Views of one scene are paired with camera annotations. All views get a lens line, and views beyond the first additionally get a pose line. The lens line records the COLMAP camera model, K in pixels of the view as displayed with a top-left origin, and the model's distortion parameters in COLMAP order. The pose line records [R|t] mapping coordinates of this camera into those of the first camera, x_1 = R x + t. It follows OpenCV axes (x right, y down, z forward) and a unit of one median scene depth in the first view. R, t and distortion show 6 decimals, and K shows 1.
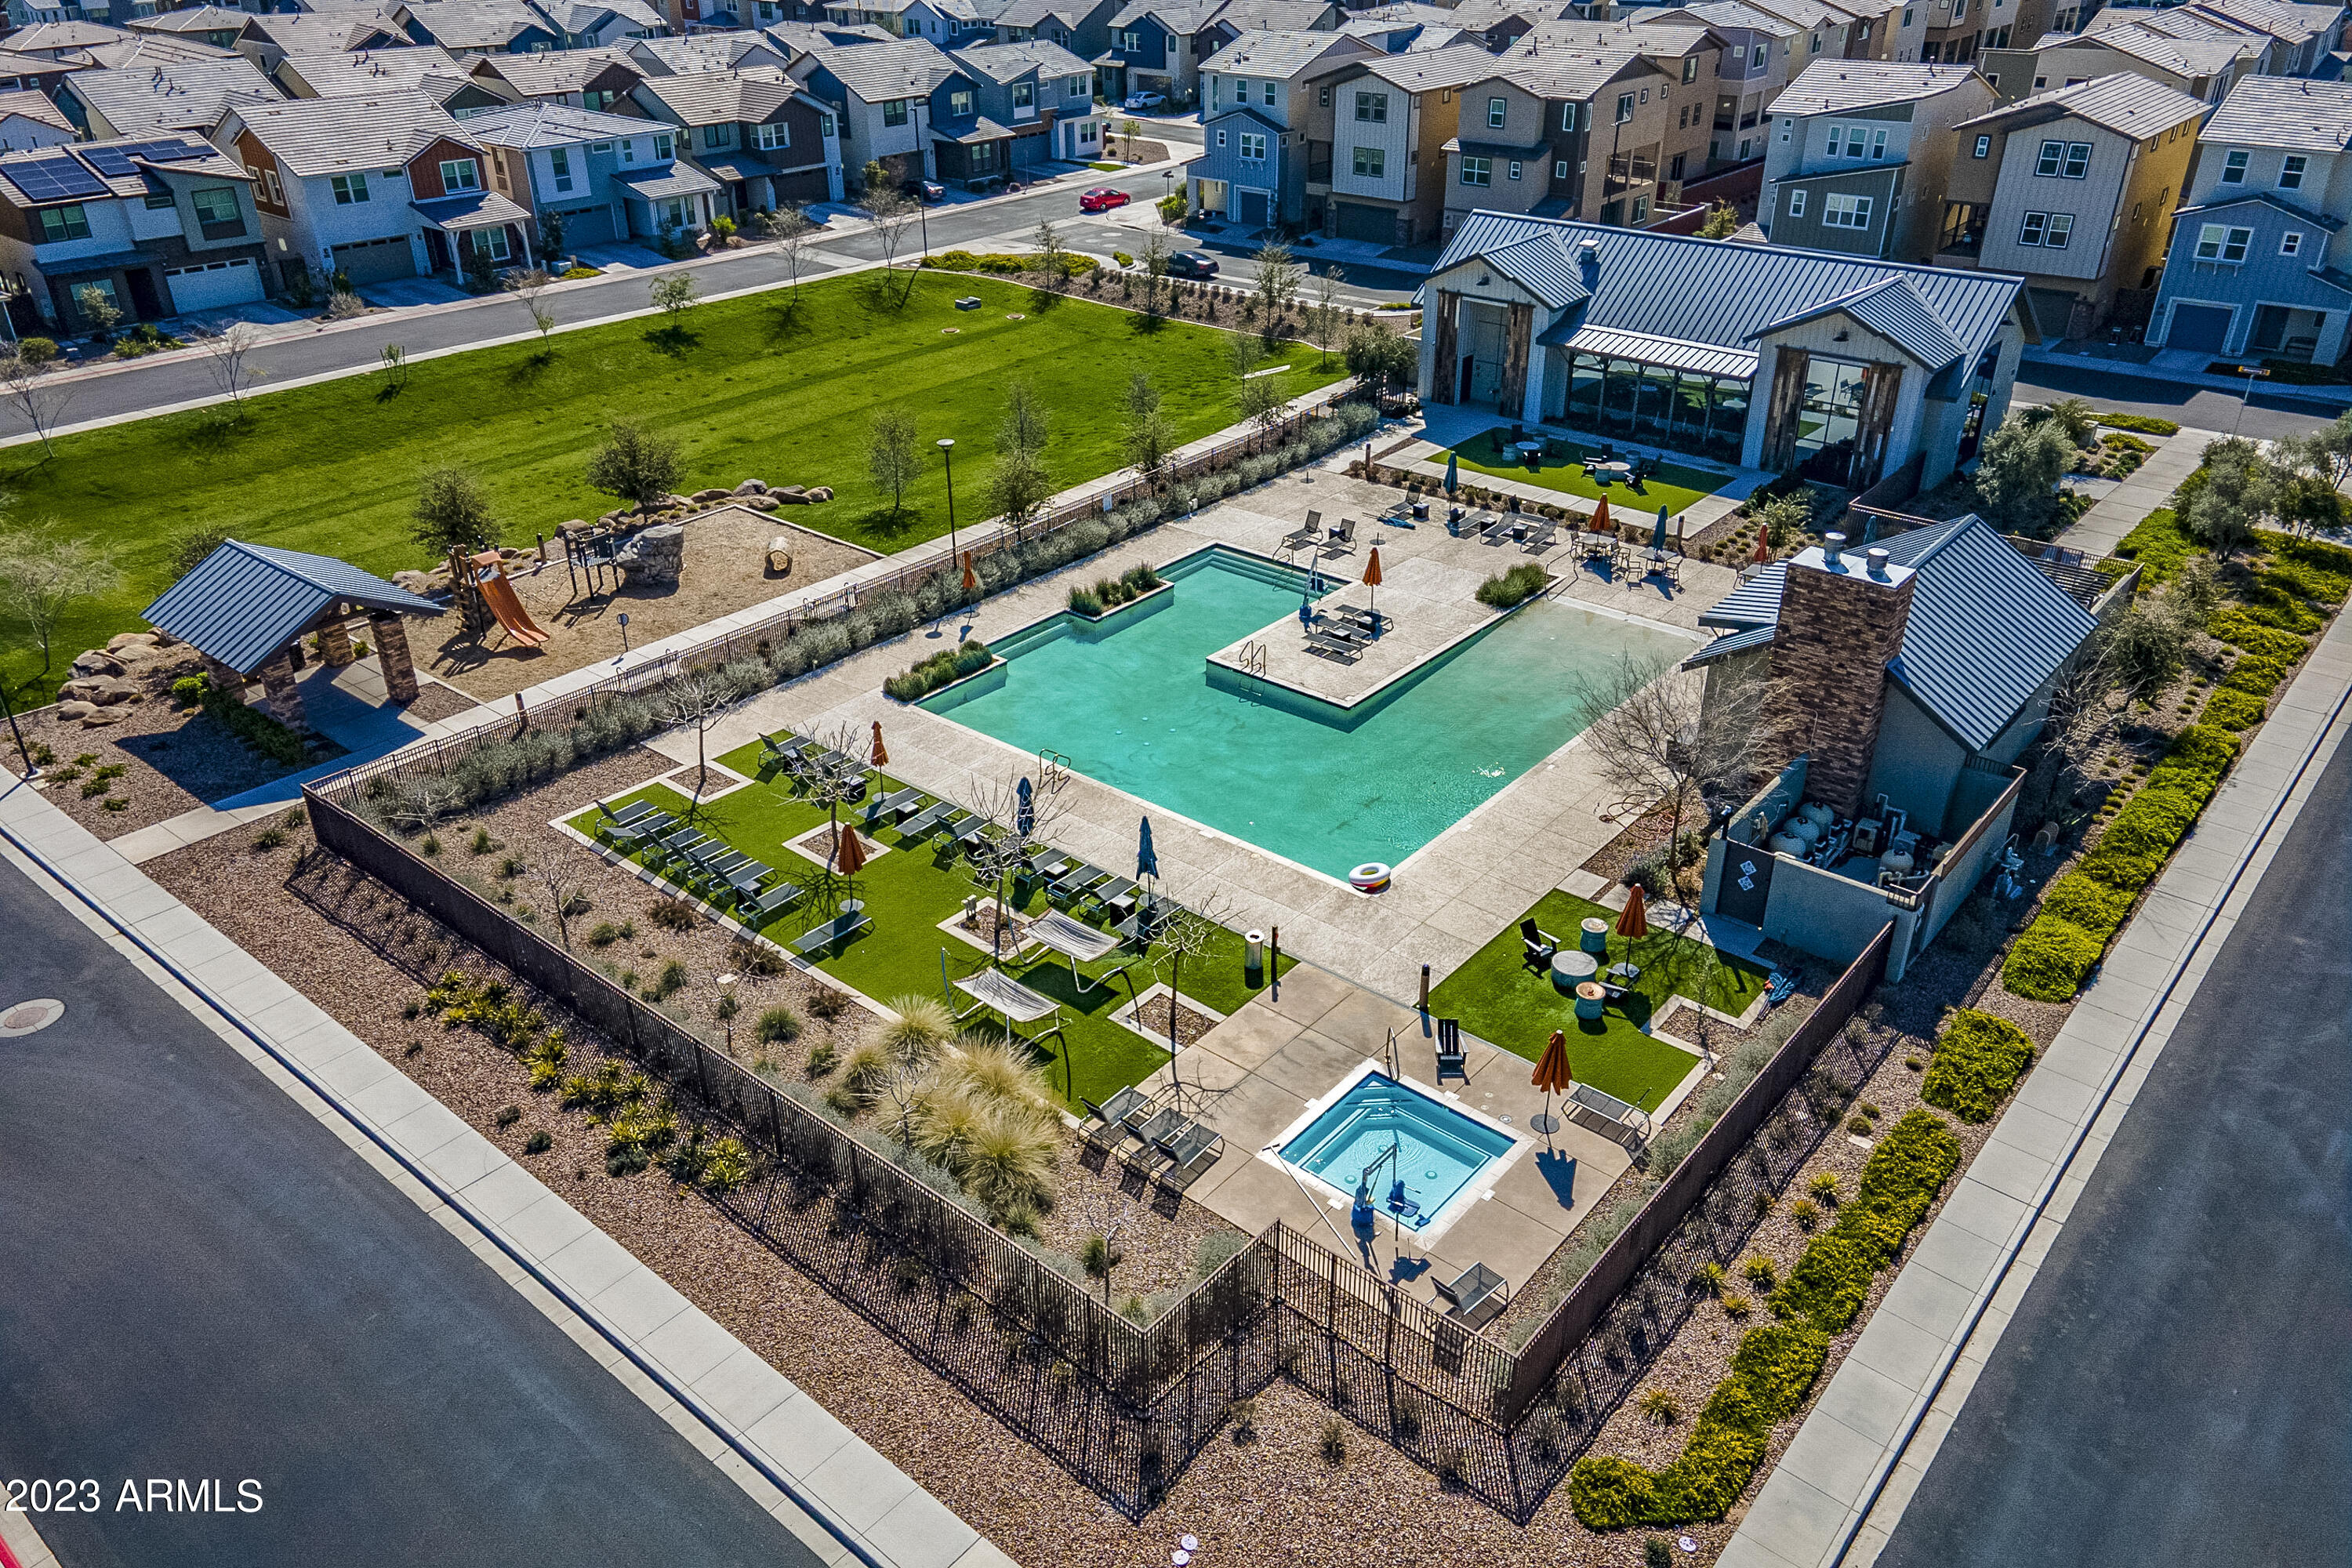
lens RADIAL K [[1708.9, 0, 1170.7], [0, 1708.9, 769.4], [0, 0, 1]] dist [0.037187, 0.026951]
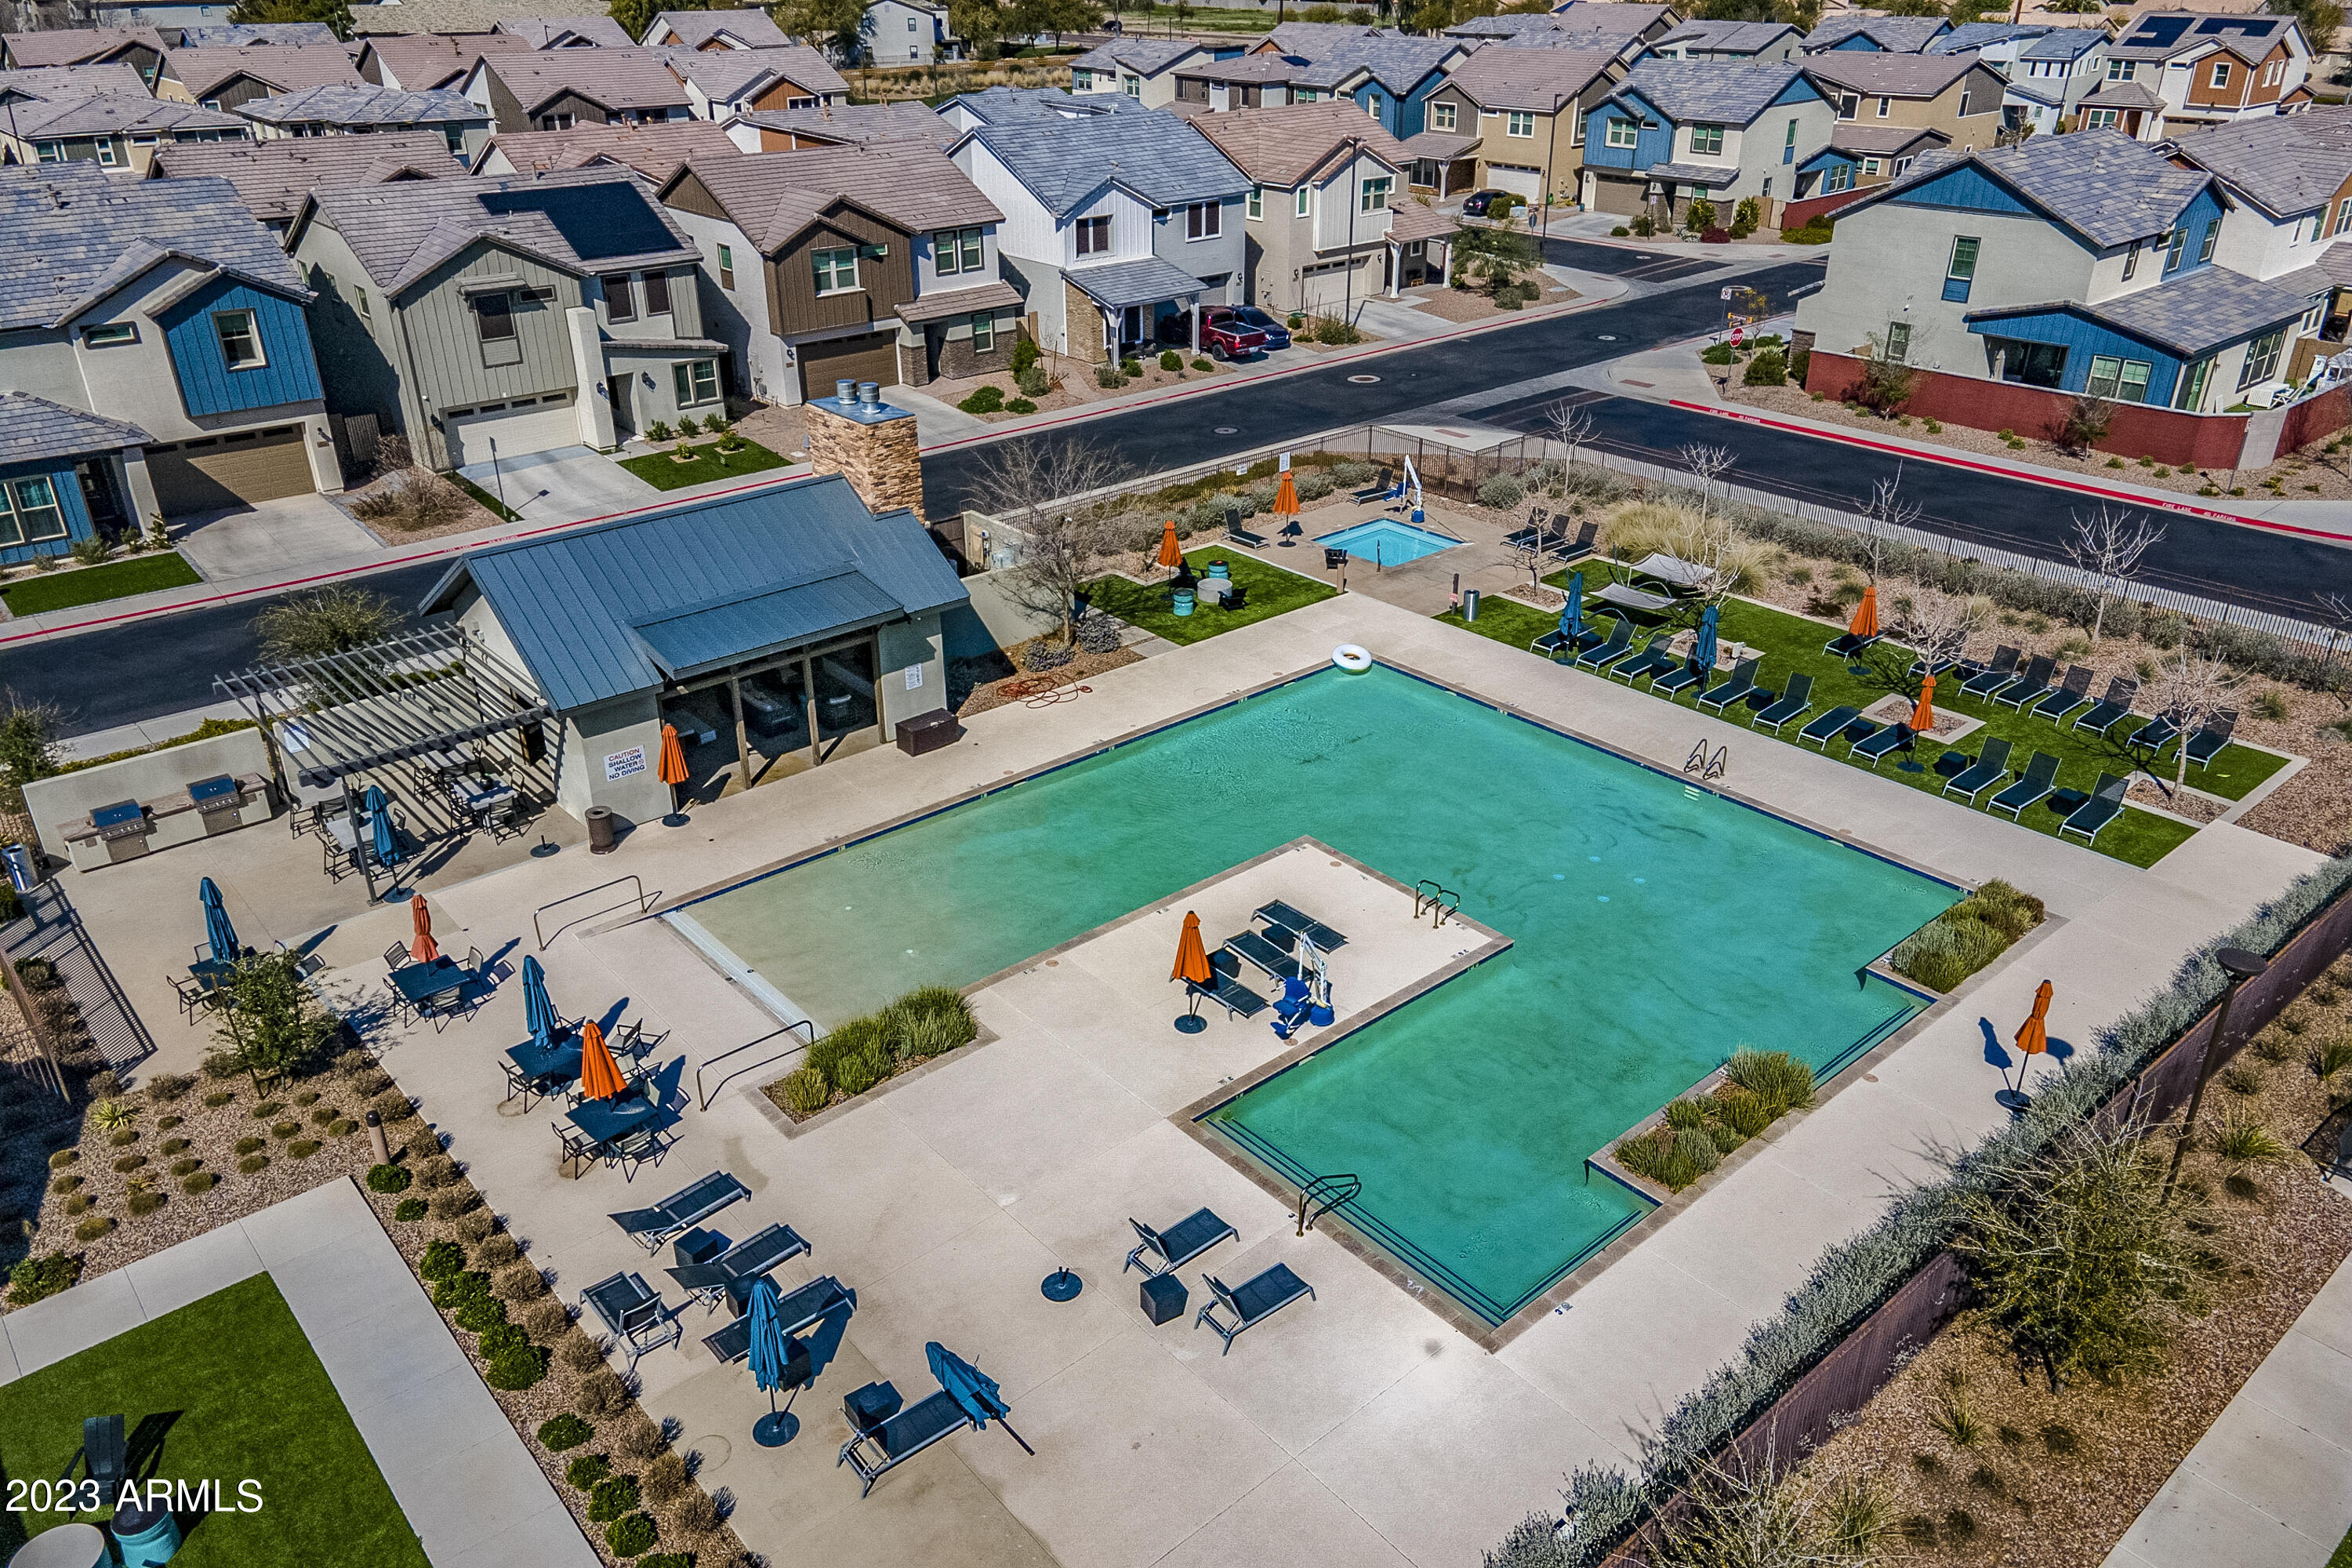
lens RADIAL K [[1708.9, 0, 1171.0], [0, 1708.9, 771.6], [0, 0, 1]] dist [0.037187, 0.026951]
pose [[-0.987824, -0.056814, 0.144833, 0.055500], [0.086014, 0.576282, 0.812712, -0.590305], [-0.129639, 0.815273, -0.564379, 1.297988]]
